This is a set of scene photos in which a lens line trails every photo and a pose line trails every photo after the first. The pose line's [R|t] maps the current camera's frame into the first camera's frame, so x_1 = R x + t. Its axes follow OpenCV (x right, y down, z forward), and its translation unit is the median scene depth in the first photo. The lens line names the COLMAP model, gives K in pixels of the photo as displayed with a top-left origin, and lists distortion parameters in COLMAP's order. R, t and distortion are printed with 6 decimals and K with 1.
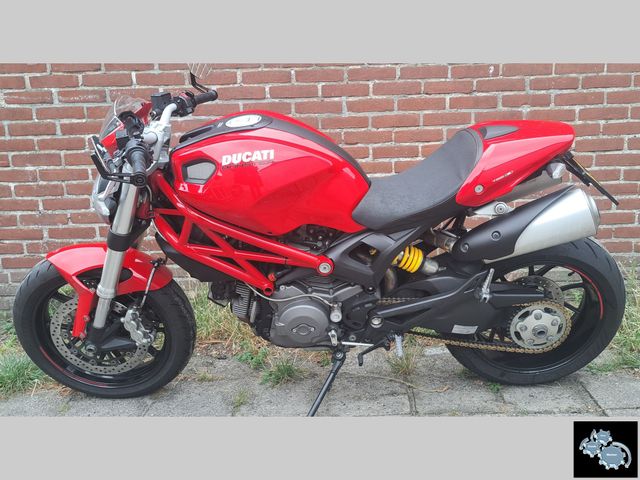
lens RADIAL K [[605.9, 0, 360.9], [0, 605.9, 231.3], [0, 0, 1]] dist [0.118088, -0.179658]
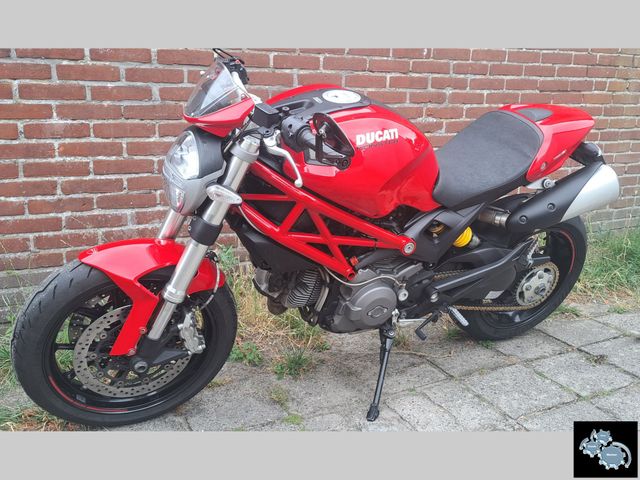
lens RADIAL K [[627.3, 0, 348.7], [0, 627.3, 240.1], [0, 0, 1]] dist [0.099954, -0.128484]
pose [[0.879569, -0.068647, 0.470793, -0.522012], [0.044580, 0.997074, 0.062097, -0.017217], [-0.473678, -0.033631, 0.880056, 0.110648]]
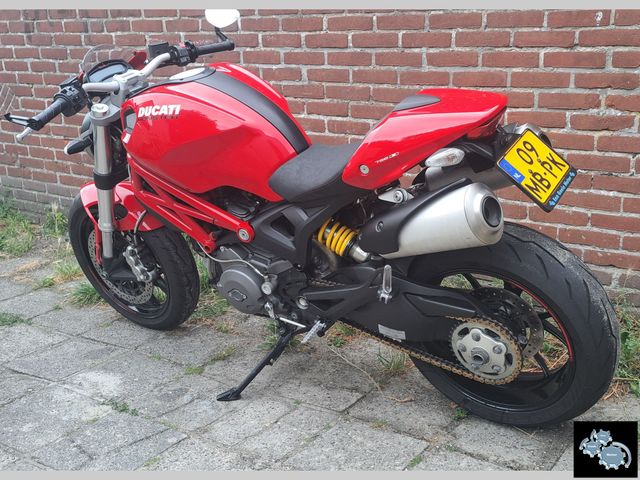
lens RADIAL K [[723.8, 0, 387.0], [0, 723.8, 239.0], [0, 0, 1]] dist [0.125171, -0.214731]
pose [[0.854853, 0.158455, -0.494084, 0.570088], [-0.128516, 0.987219, 0.094250, -0.056009], [0.502704, -0.017073, 0.864290, 0.106465]]
